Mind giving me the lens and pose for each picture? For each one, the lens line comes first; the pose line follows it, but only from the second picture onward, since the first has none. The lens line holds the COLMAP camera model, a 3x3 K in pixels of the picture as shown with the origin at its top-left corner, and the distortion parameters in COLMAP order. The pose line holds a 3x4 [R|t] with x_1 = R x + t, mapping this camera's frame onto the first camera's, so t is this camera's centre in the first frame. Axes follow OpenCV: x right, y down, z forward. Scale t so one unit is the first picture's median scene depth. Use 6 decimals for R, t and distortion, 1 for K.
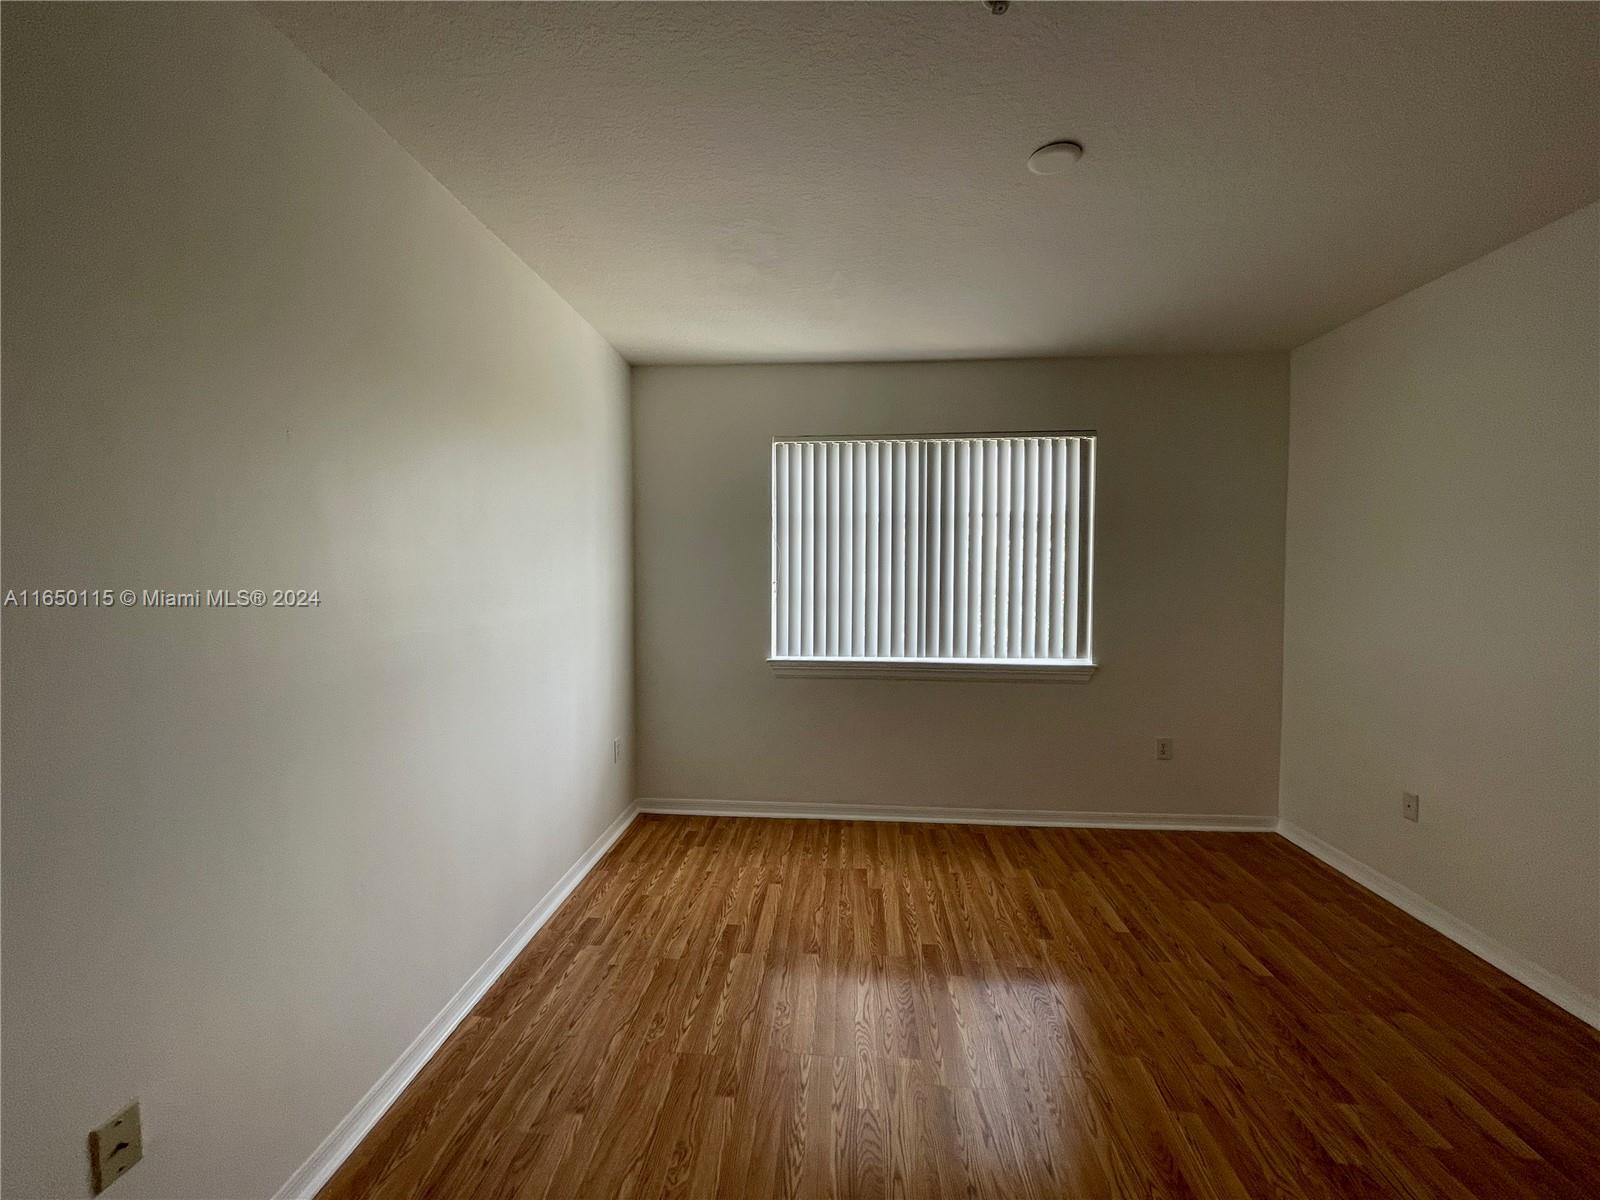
lens RADIAL K [[647.8, 0, 800.2], [0, 647.8, 600.5], [0, 0, 1]] dist [0.000616, 0.000601]
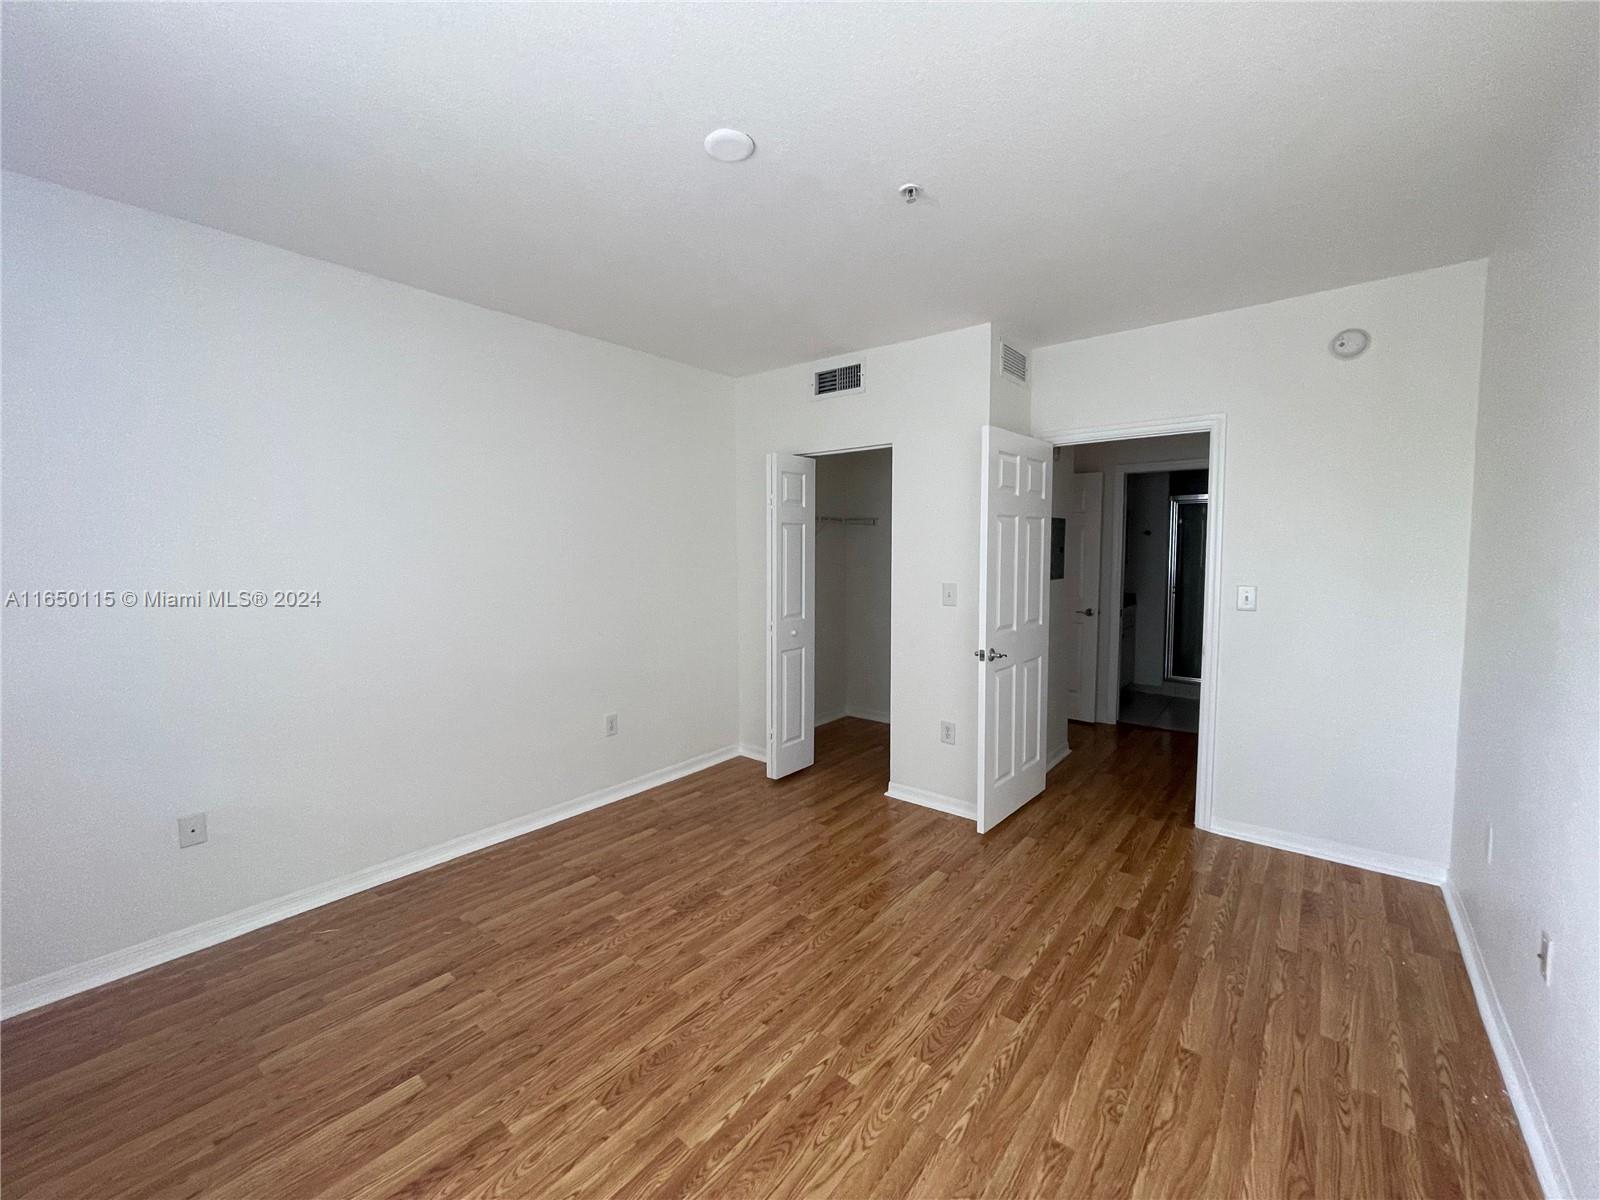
lens RADIAL K [[647.8, 0, 803.1], [0, 647.8, 594.3], [0, 0, 1]] dist [0.000616, 0.000601]
pose [[-0.825921, -0.038385, 0.562478, -0.278530], [0.029653, 0.993341, 0.111329, -0.088872], [-0.563006, 0.108628, -0.819283, 1.750903]]
